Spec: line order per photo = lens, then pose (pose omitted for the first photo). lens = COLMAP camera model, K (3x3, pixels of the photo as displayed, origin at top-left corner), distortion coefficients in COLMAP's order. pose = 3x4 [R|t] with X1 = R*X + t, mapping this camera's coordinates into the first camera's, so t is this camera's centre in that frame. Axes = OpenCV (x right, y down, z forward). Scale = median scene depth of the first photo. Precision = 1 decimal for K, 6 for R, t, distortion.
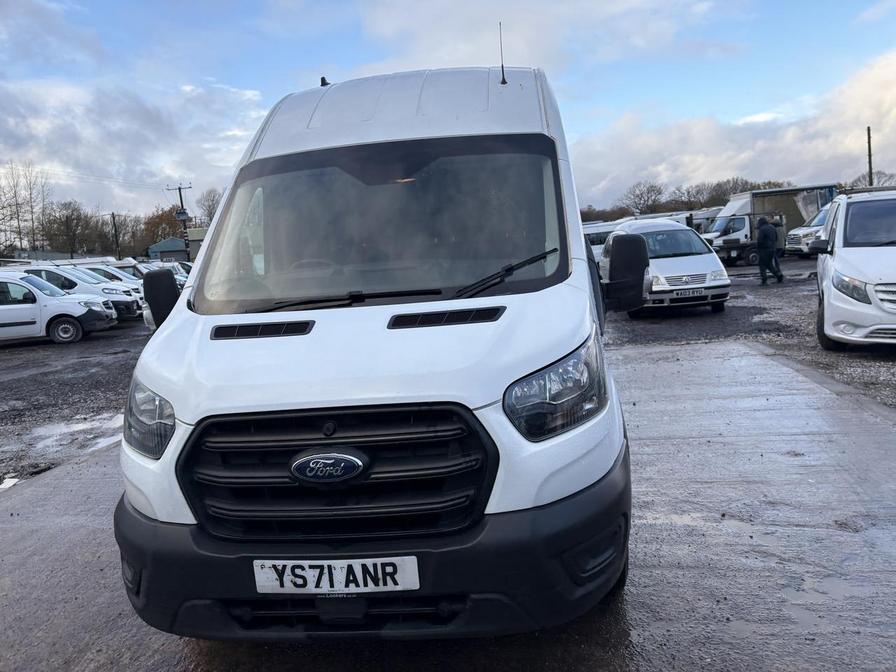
lens RADIAL K [[697.8, 0, 452.9], [0, 697.8, 337.4], [0, 0, 1]] dist [0.047923, -0.033628]
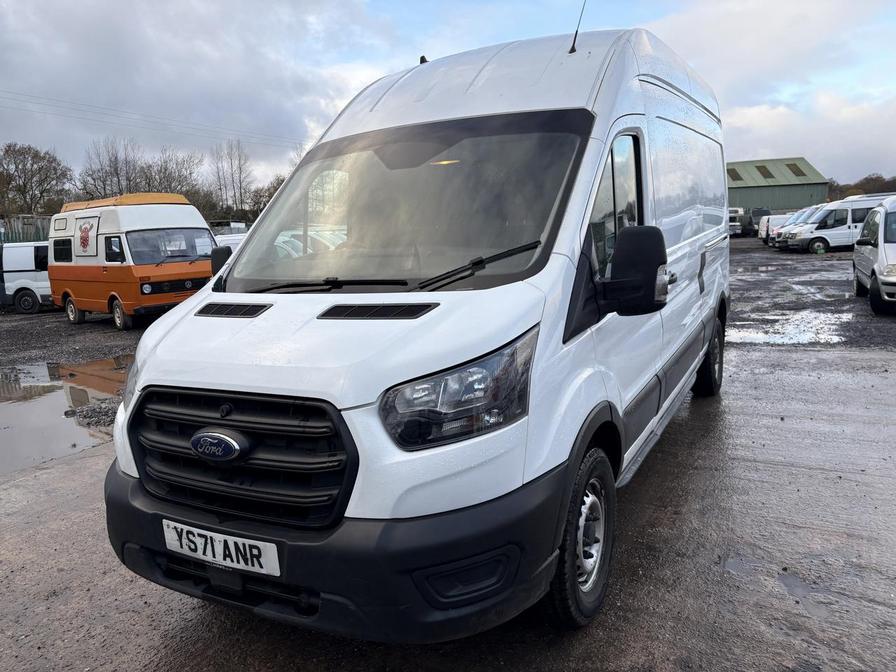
lens RADIAL K [[697.8, 0, 441.7], [0, 697.8, 338.3], [0, 0, 1]] dist [0.047923, -0.033628]
pose [[0.920274, 0.086515, -0.381590, 0.521414], [-0.069164, 0.995860, 0.058982, -0.062902], [0.385113, -0.027888, 0.922448, 0.153311]]
